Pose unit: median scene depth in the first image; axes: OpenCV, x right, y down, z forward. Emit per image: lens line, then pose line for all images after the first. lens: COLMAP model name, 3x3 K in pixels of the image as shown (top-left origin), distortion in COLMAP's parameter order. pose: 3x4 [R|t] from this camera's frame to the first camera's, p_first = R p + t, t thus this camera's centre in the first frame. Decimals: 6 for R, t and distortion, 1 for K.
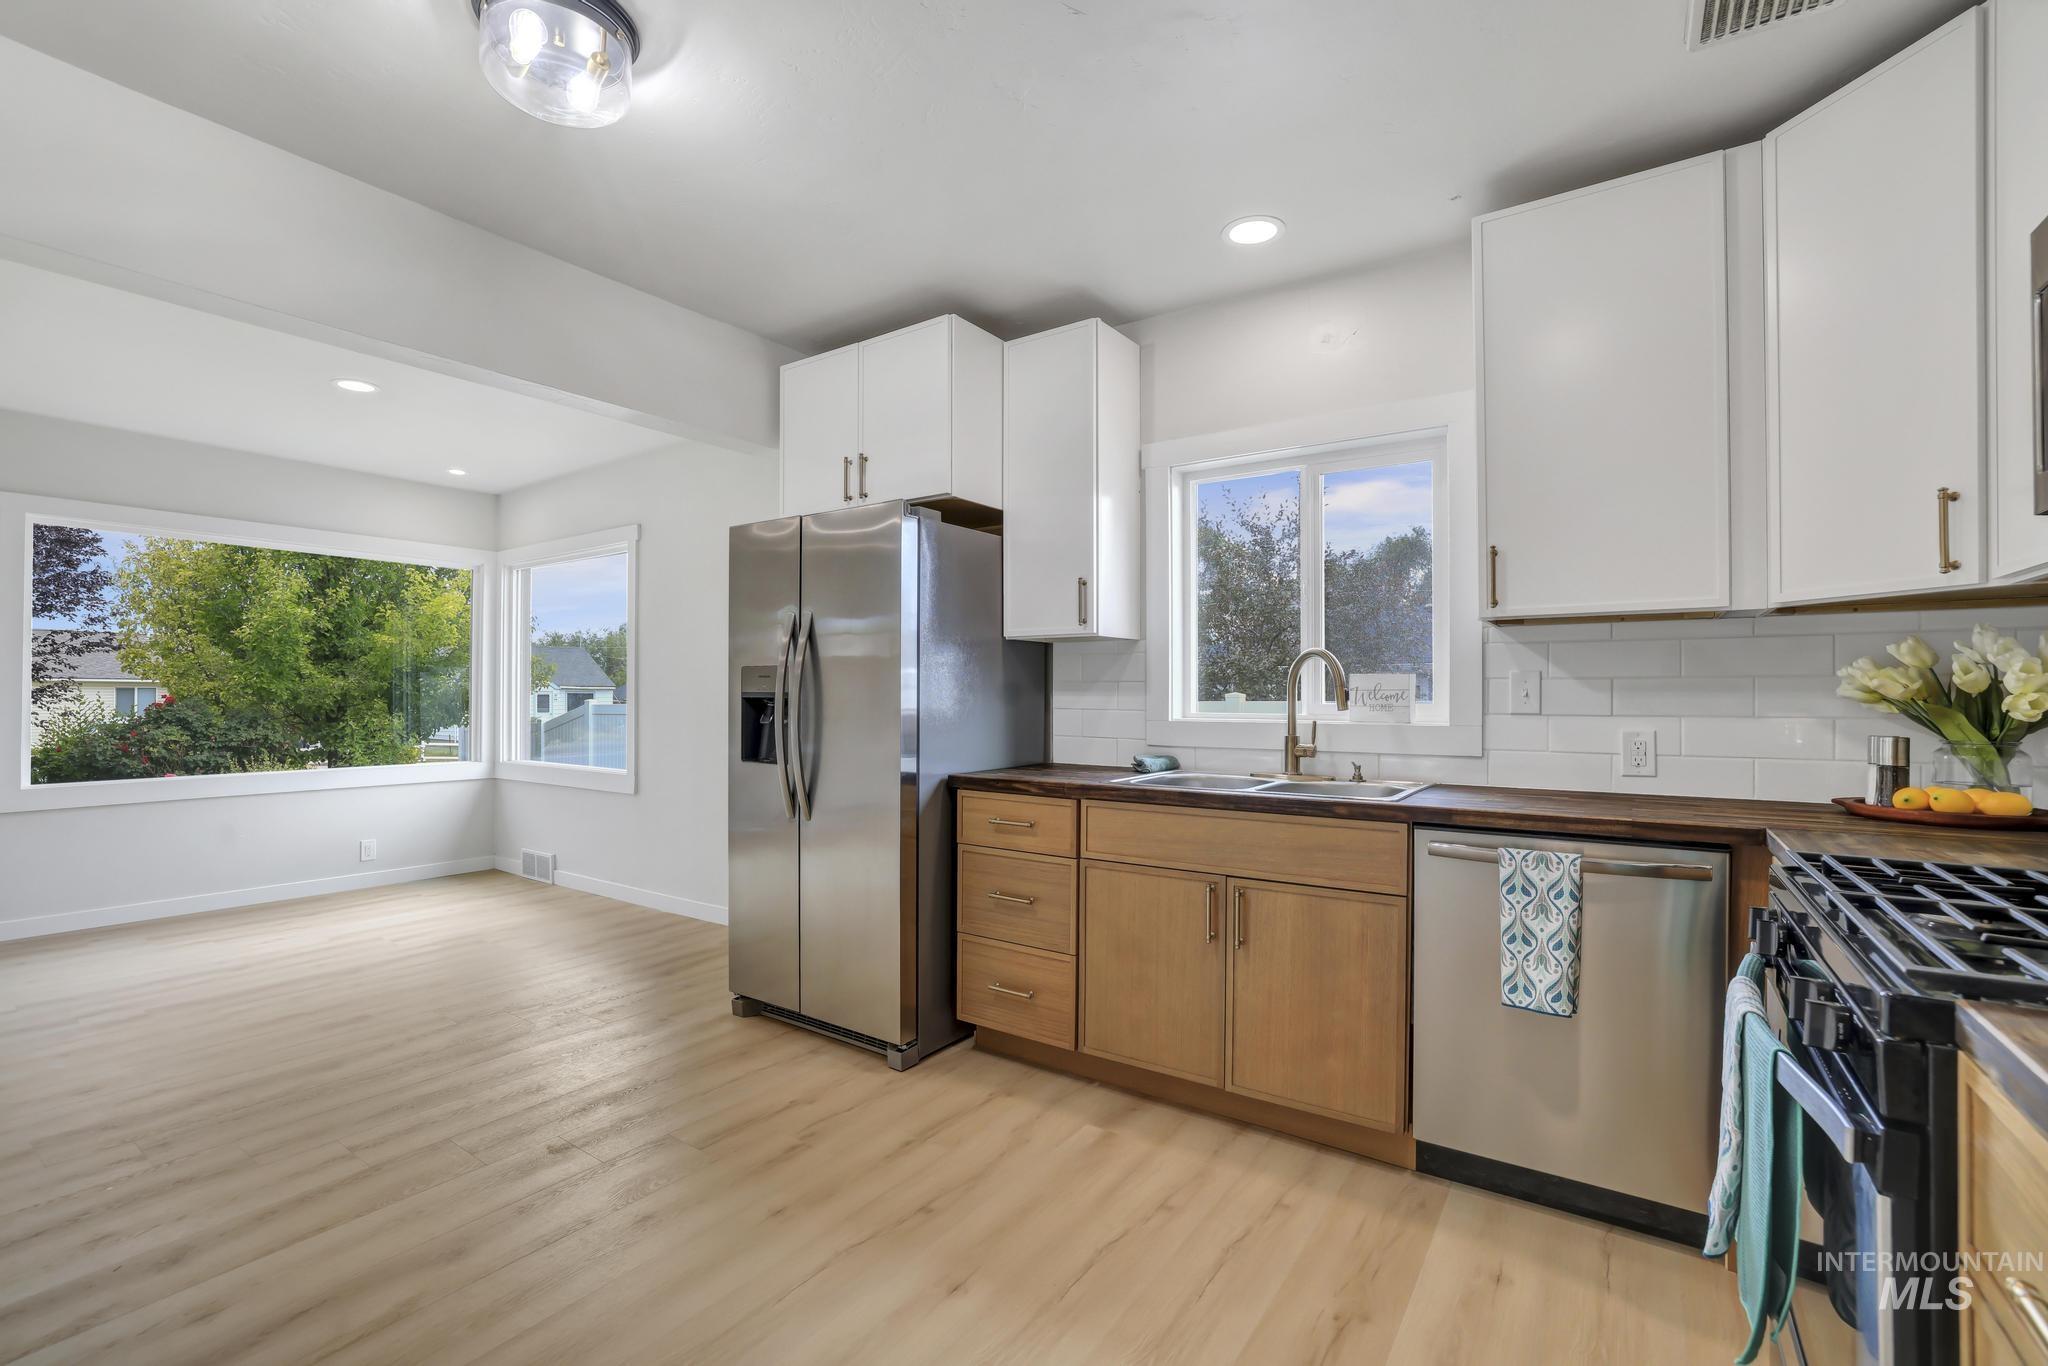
lens RADIAL K [[875.0, 0, 1024.0], [0, 875.0, 683.0], [0, 0, 1]] dist [0.000327, 0.000152]
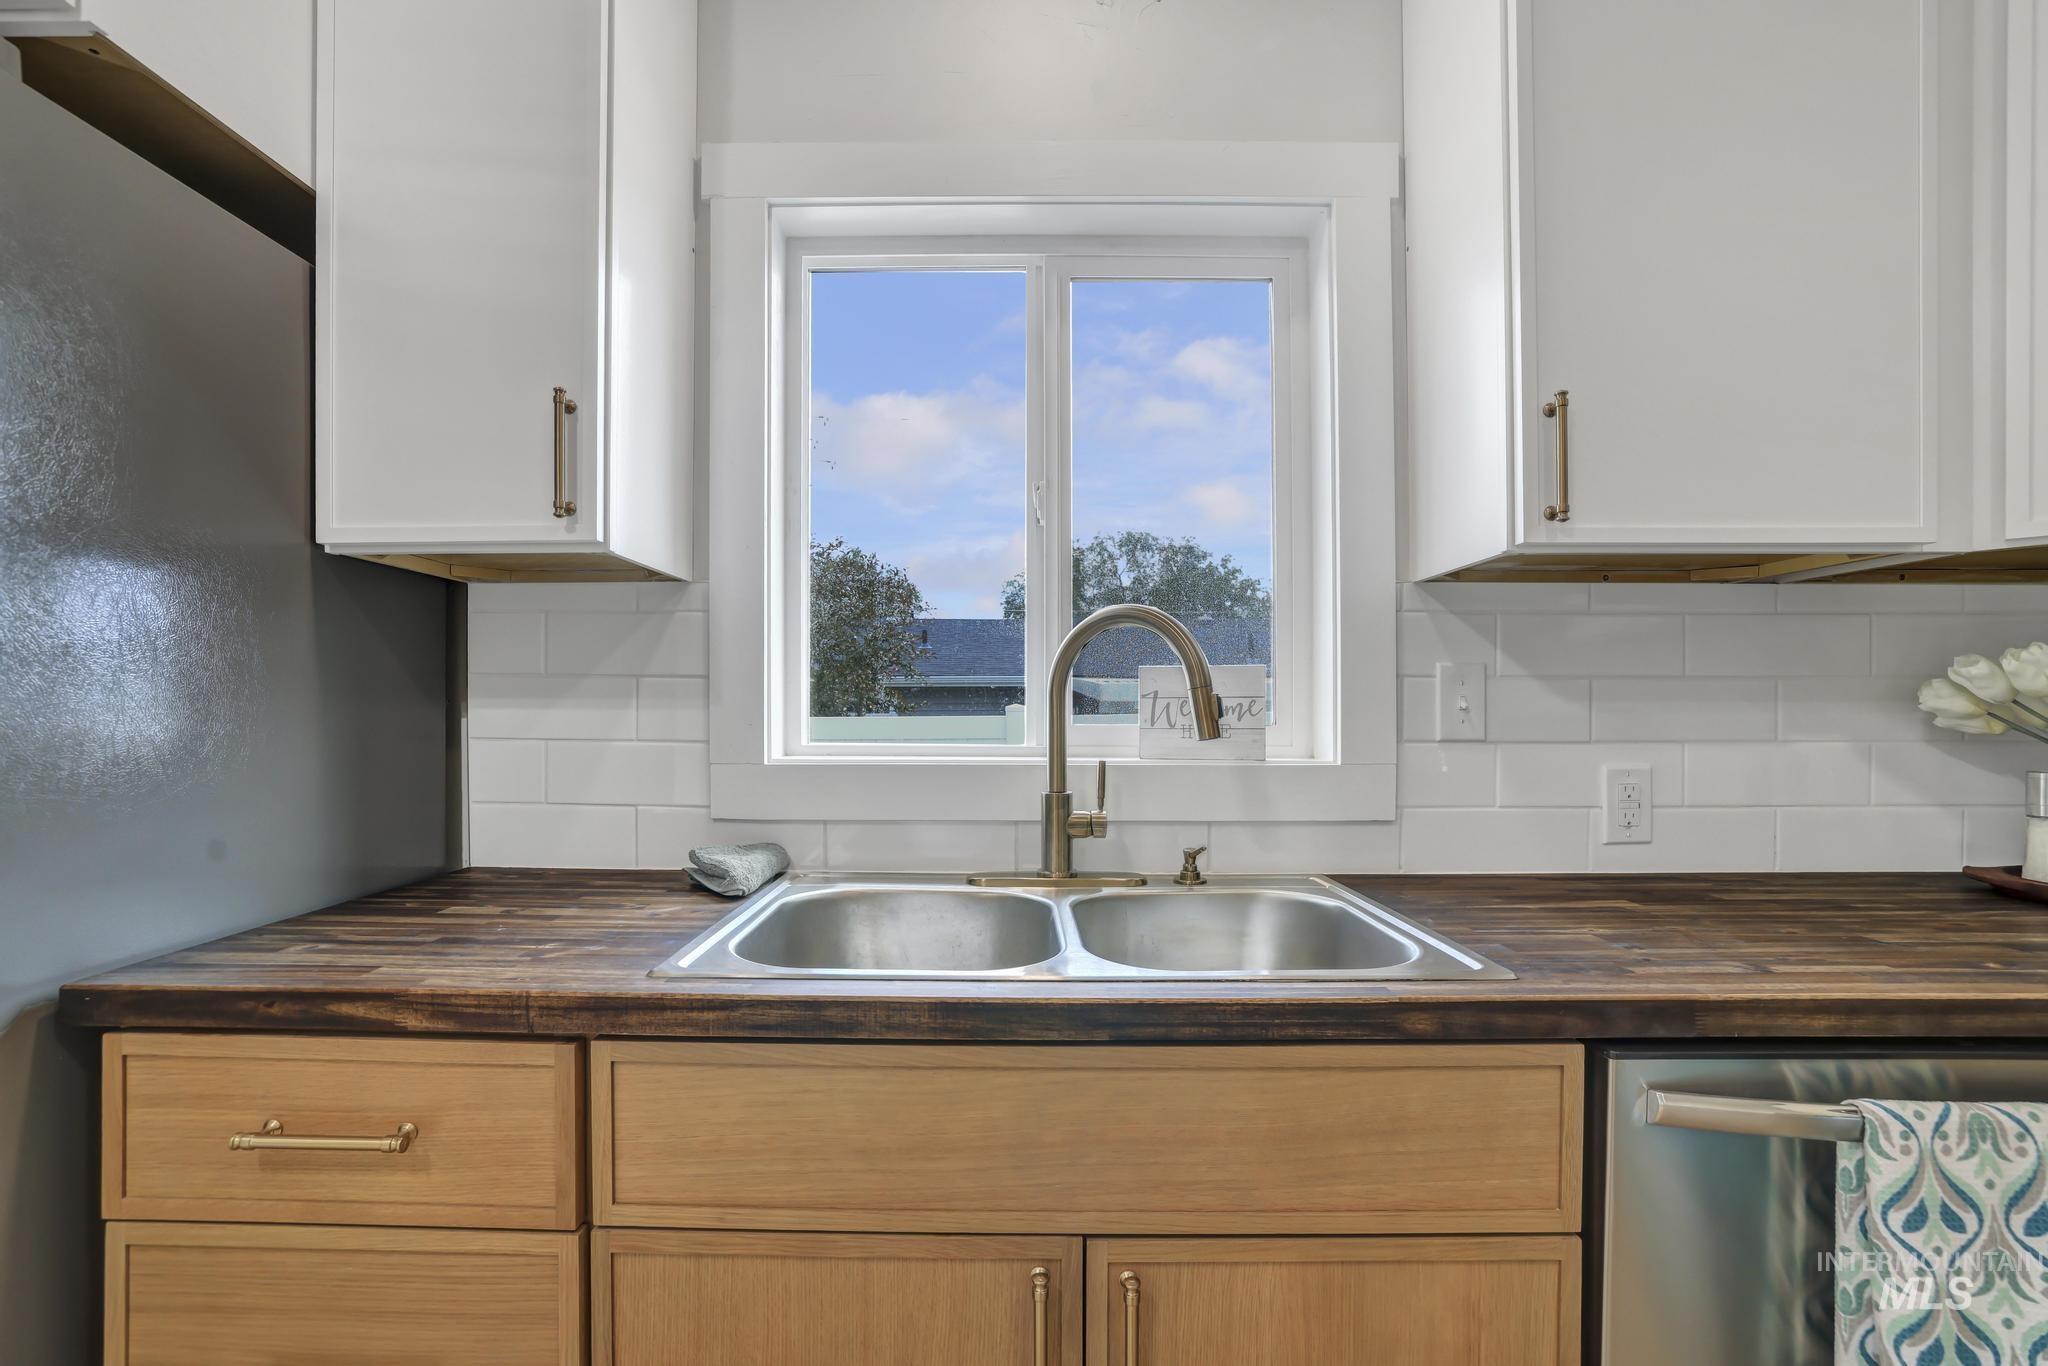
lens RADIAL K [[909.9, 0, 996.8], [0, 909.9, 708.5], [0, 0, 1]] dist [-0.048608, 0.020135]
pose [[0.831652, -0.000402, 0.555297, 0.008269], [-0.008005, 0.999887, 0.012714, 0.009832], [-0.555240, -0.015018, 0.831555, 0.678670]]
